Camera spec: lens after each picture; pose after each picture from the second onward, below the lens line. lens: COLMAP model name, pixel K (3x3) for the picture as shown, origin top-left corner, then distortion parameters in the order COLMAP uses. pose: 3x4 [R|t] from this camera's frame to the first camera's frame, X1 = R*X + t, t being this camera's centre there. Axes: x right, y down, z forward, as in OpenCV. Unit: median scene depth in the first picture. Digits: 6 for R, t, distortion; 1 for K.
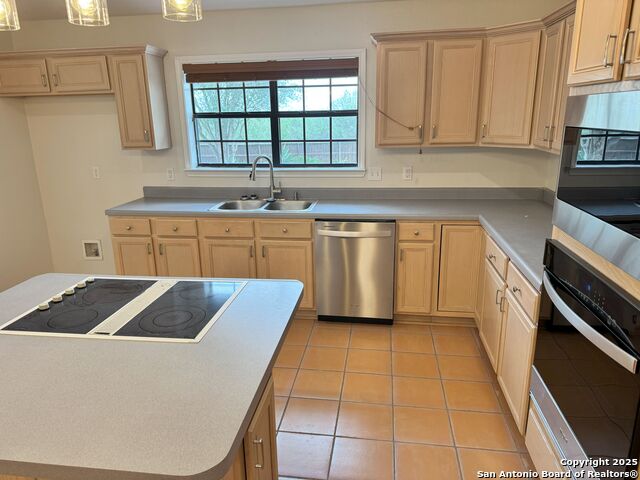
lens RADIAL K [[452.7, 0, 317.8], [0, 452.7, 237.8], [0, 0, 1]] dist [0.049463, -0.016212]
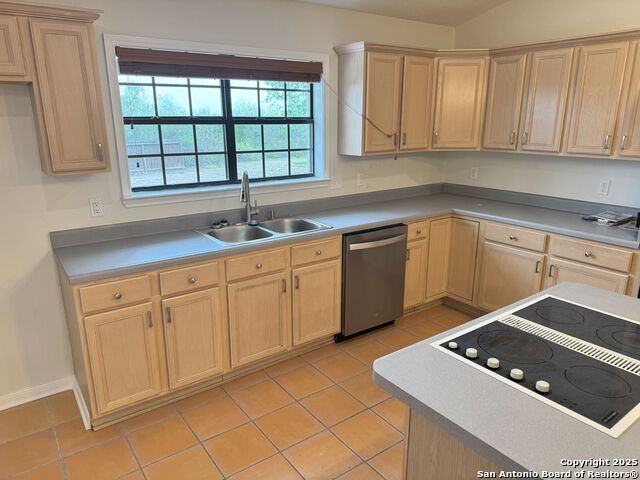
lens RADIAL K [[452.7, 0, 320.8], [0, 452.7, 240.9], [0, 0, 1]] dist [0.049463, -0.016212]
pose [[0.720467, -0.166154, 0.673290, -0.582532], [0.169783, 0.983589, 0.061050, -0.081269], [-0.672385, 0.070328, 0.736853, 0.304205]]
